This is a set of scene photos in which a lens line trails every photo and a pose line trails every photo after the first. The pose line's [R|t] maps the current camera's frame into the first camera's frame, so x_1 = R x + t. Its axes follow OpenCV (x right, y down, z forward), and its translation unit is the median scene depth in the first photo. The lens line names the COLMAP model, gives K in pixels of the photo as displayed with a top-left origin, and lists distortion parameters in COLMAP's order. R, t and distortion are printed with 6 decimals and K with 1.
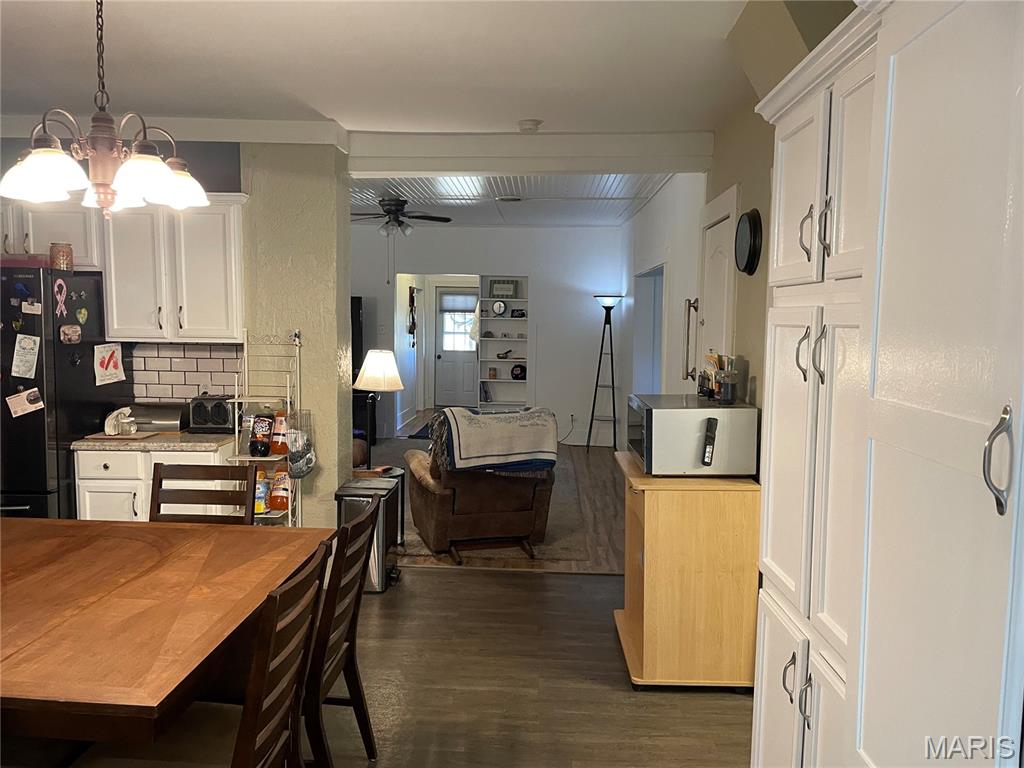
lens RADIAL K [[779.5, 0, 519.8], [0, 779.5, 384.9], [0, 0, 1]] dist [0.068651, -0.079743]
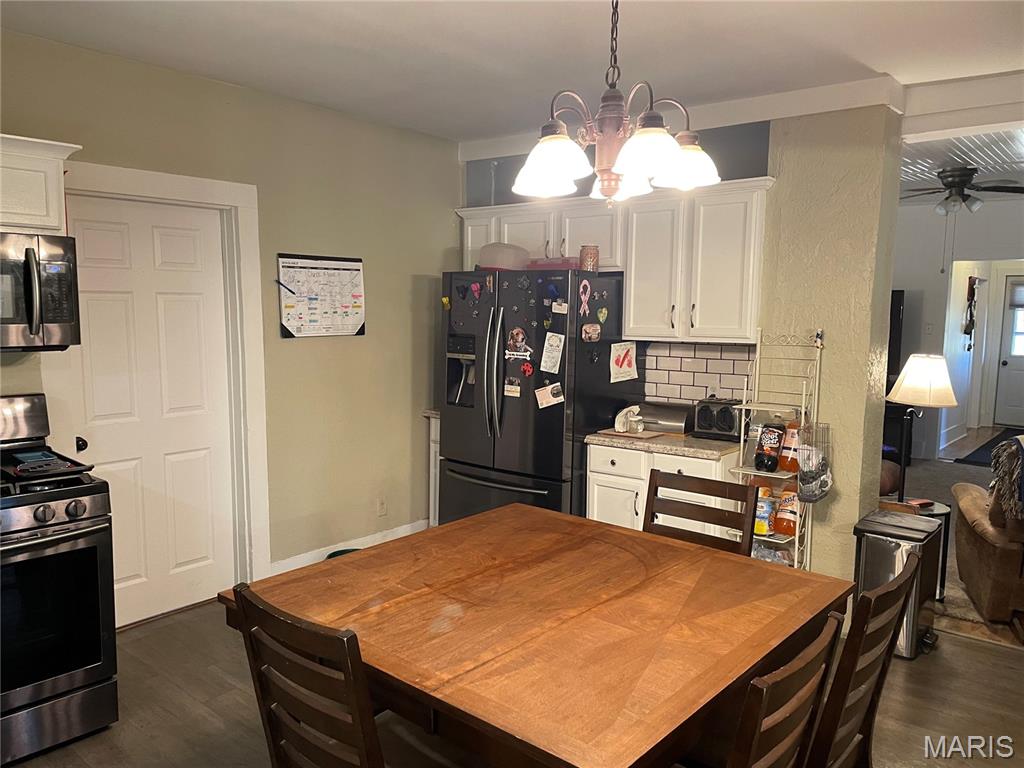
lens RADIAL K [[779.5, 0, 476.8], [0, 779.5, 399.3], [0, 0, 1]] dist [0.068651, -0.079743]
pose [[0.772599, 0.065749, -0.631481, -0.026194], [-0.052983, 0.997831, 0.039069, -0.008034], [0.632680, 0.003273, 0.774407, 0.099861]]
